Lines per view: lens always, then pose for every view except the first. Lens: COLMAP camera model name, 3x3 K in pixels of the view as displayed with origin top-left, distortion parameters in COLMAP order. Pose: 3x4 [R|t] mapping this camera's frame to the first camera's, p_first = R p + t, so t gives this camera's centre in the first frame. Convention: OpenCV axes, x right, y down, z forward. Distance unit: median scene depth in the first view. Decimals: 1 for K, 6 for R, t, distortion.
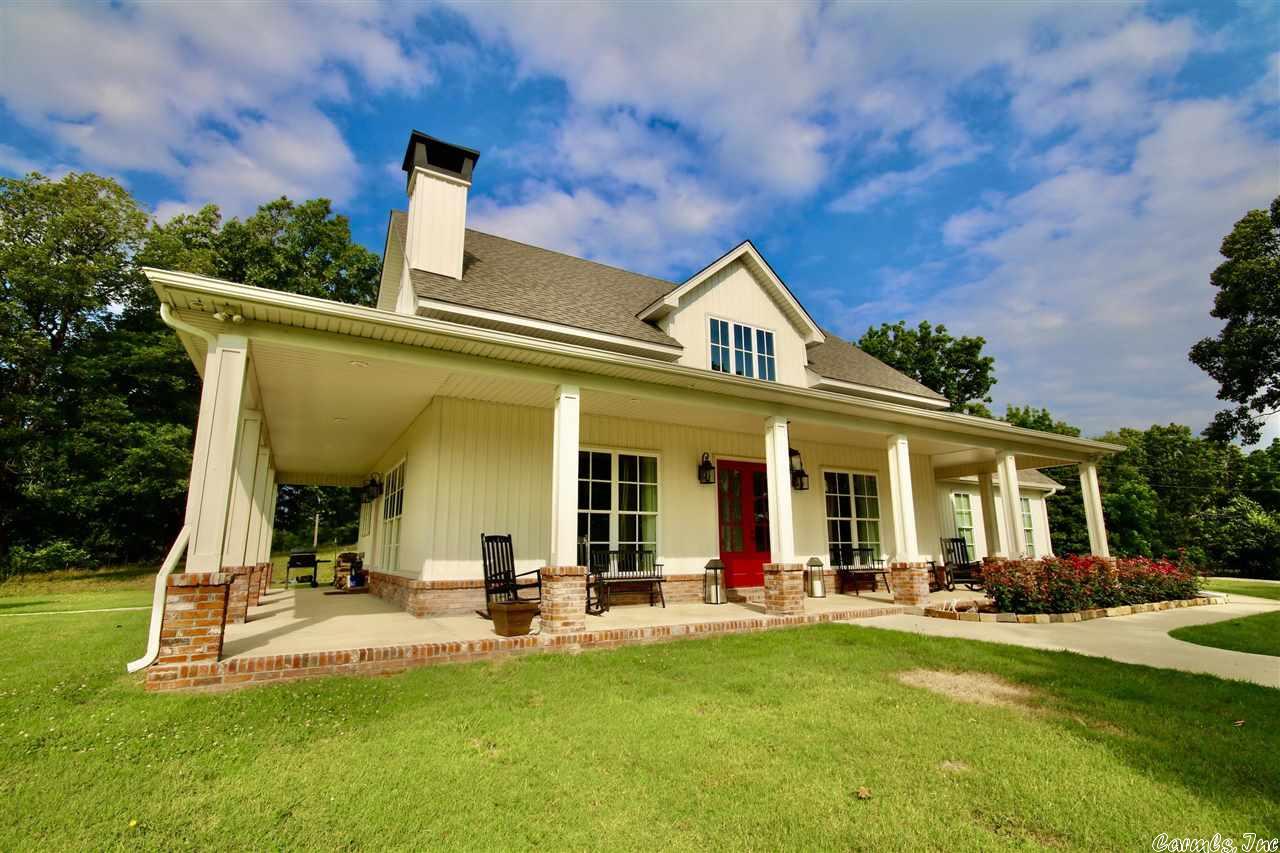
lens RADIAL K [[593.5, 0, 644.6], [0, 593.5, 432.3], [0, 0, 1]] dist [0.008580, -0.014829]
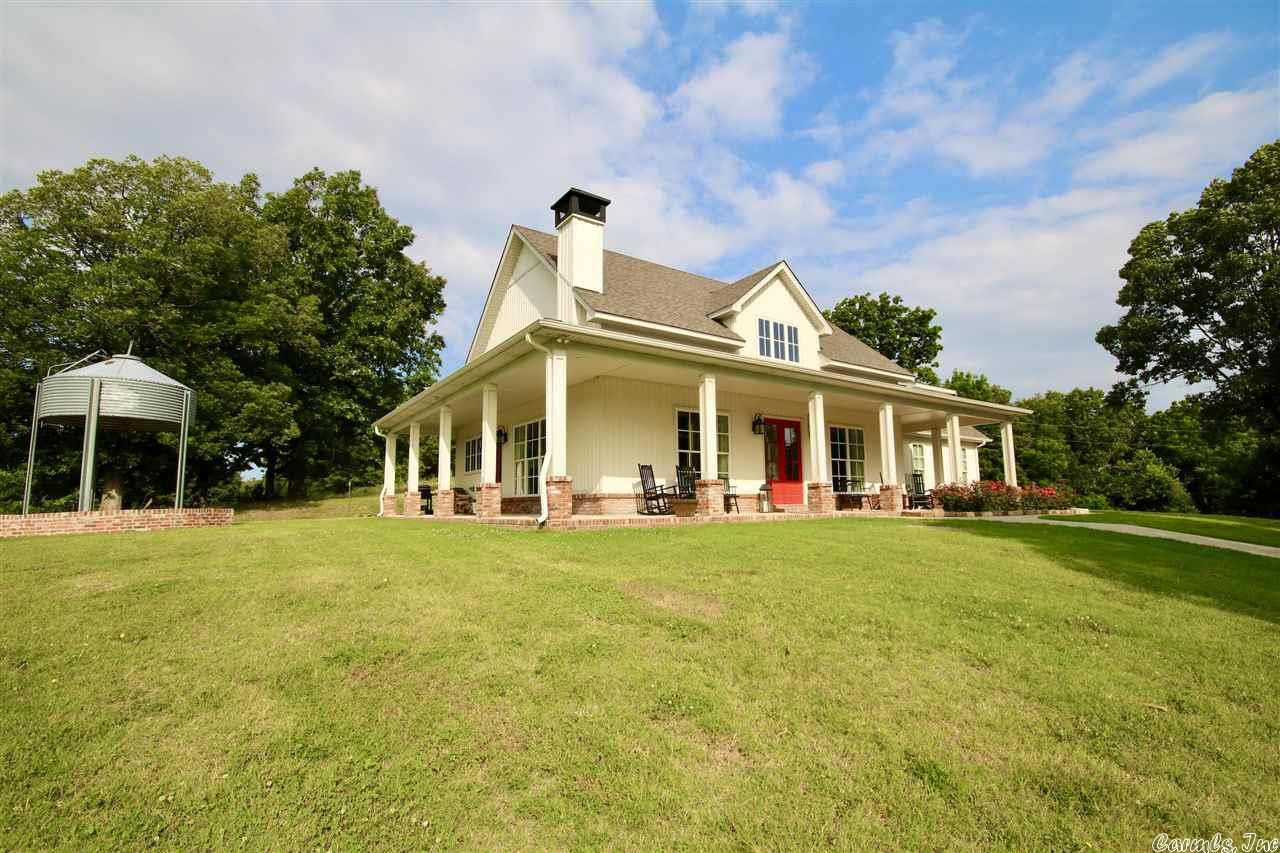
lens RADIAL K [[599.5, 0, 640.5], [0, 599.5, 438.1], [0, 0, 1]] dist [-0.000632, -0.000365]
pose [[0.997103, 0.005788, 0.075840, -0.248897], [-0.012226, 0.996331, 0.084707, -0.022346], [-0.075072, -0.085388, 0.993516, -0.380409]]
